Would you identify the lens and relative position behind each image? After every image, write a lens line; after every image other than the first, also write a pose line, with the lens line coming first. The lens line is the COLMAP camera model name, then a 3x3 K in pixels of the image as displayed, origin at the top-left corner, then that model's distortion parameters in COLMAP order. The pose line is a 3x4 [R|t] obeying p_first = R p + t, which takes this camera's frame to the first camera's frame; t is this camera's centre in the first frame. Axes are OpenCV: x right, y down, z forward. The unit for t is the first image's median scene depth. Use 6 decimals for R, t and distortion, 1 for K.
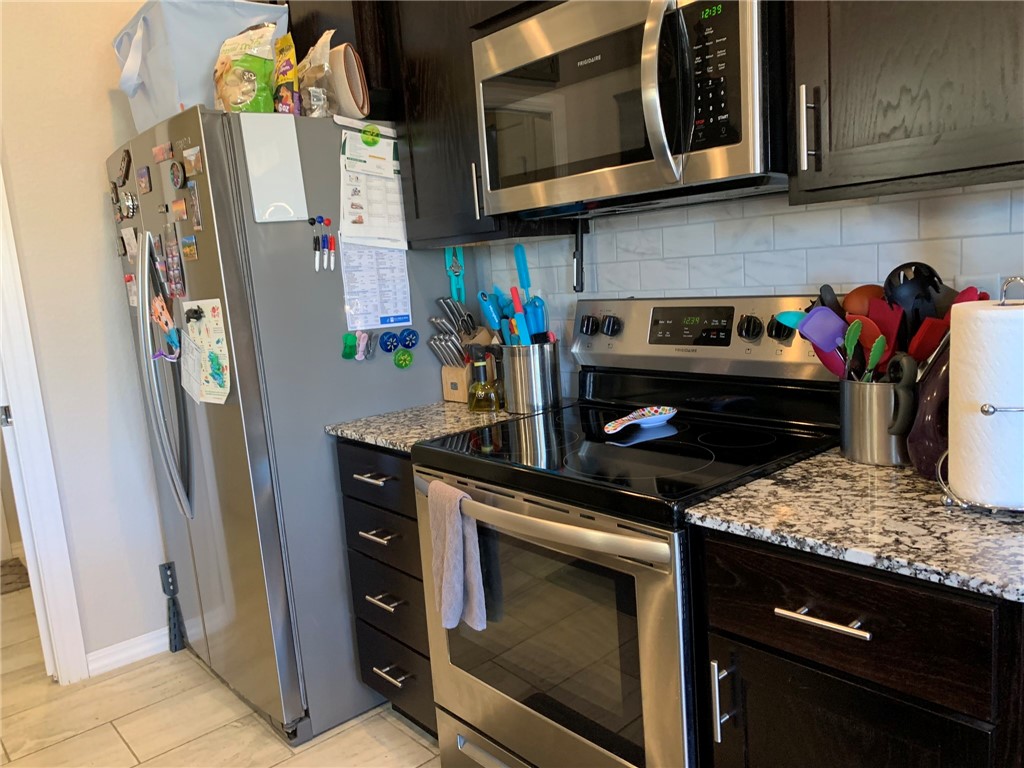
lens RADIAL K [[788.1, 0, 510.9], [0, 788.1, 399.2], [0, 0, 1]] dist [0.004860, -0.003759]
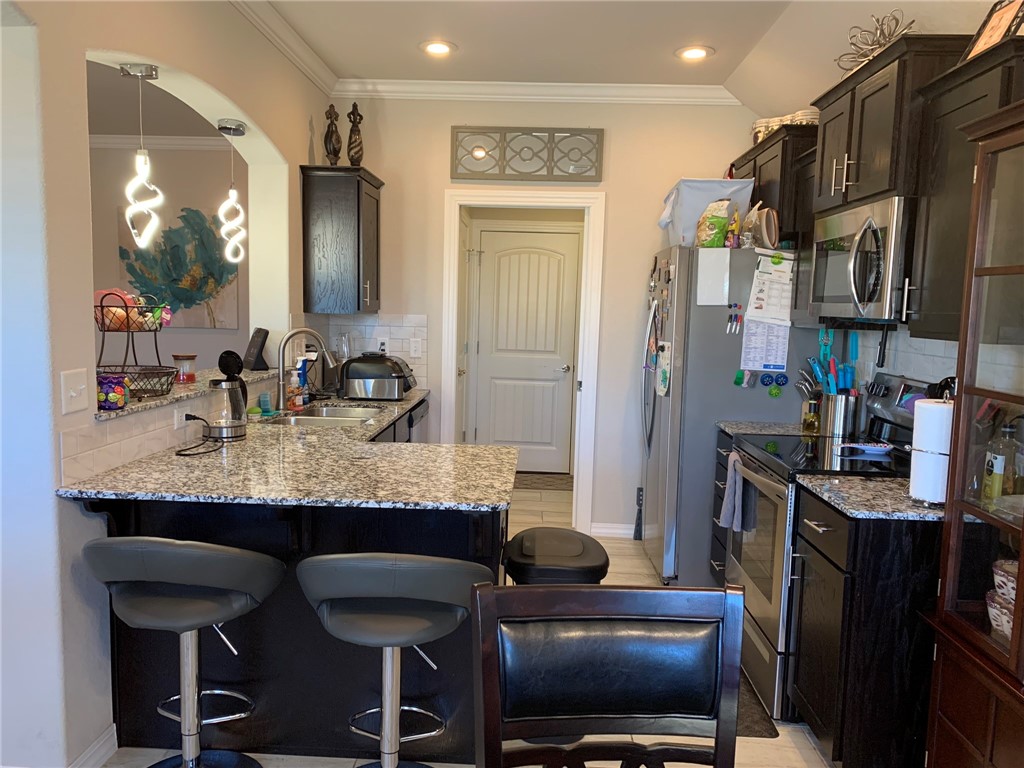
lens RADIAL K [[780.0, 0, 512.0], [0, 780.0, 384.0], [0, 0, 1]] dist [0.063772, -0.089720]
pose [[0.729635, 0.166037, -0.663373, 0.577459], [-0.198432, 0.979744, 0.026969, -0.001938], [0.654414, 0.111957, 0.747802, -0.614110]]
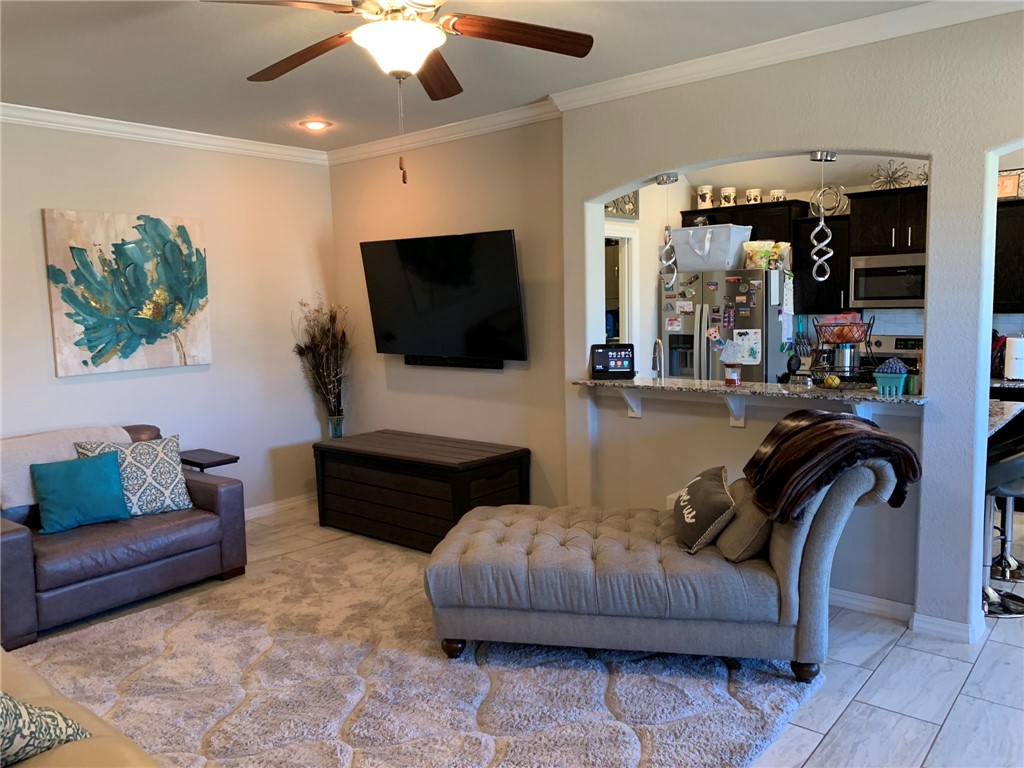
lens RADIAL K [[794.0, 0, 512.0], [0, 794.0, 384.0], [0, 0, 1]] dist [0.001598, -0.002194]
pose [[0.984539, 0.035321, 0.171566, -1.696176], [-0.023106, 0.997088, -0.072681, 0.305831], [-0.173634, 0.067593, 0.982488, -1.704867]]
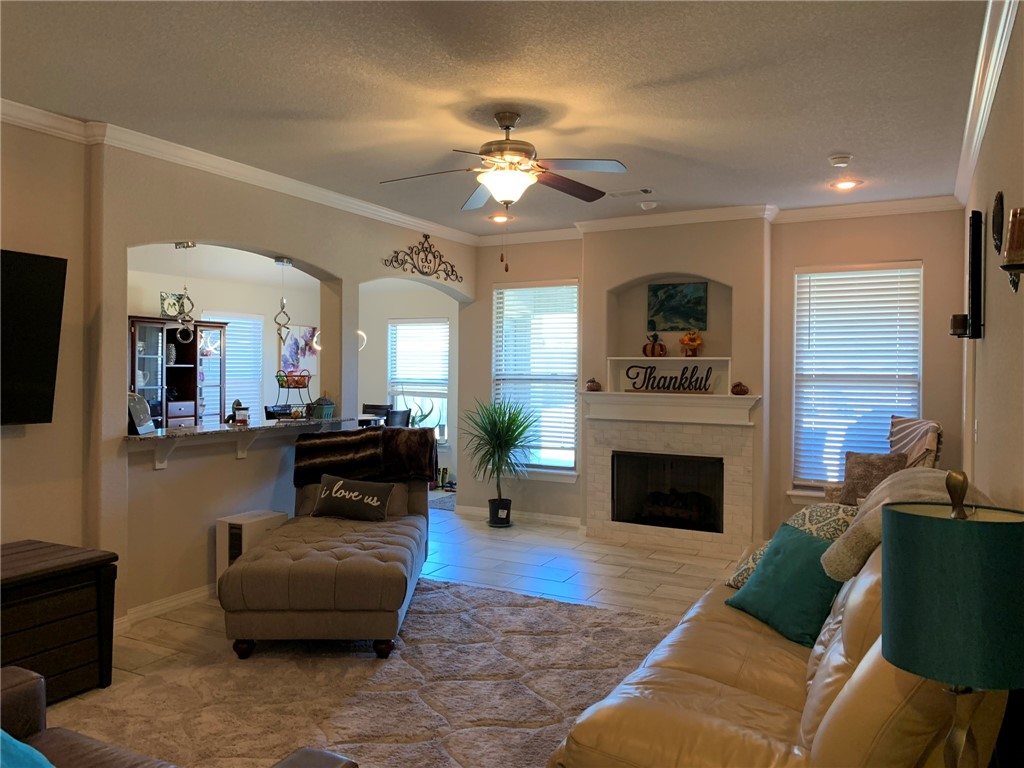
lens RADIAL K [[782.6, 0, 510.0], [0, 782.6, 366.8], [0, 0, 1]] dist [0.114919, -0.219335]
pose [[-0.361434, 0.078393, 0.929096, -3.357863], [0.180225, 0.983541, -0.012876, 0.159725], [-0.914814, 0.162793, -0.369614, 0.217687]]
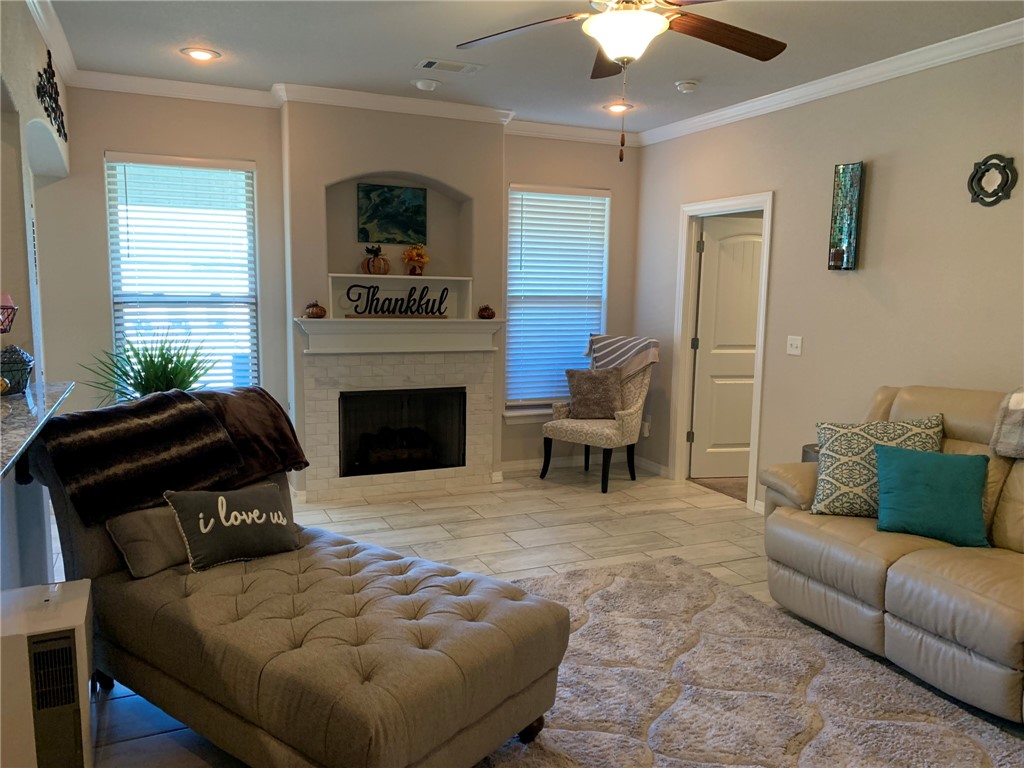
lens RADIAL K [[780.8, 0, 495.2], [0, 780.8, 389.4], [0, 0, 1]] dist [0.012645, -0.011137]
pose [[-0.957087, 0.026318, 0.288603, -1.798488], [0.107205, 0.957375, 0.268216, -0.096321], [-0.269242, 0.287646, -0.919113, 0.882637]]
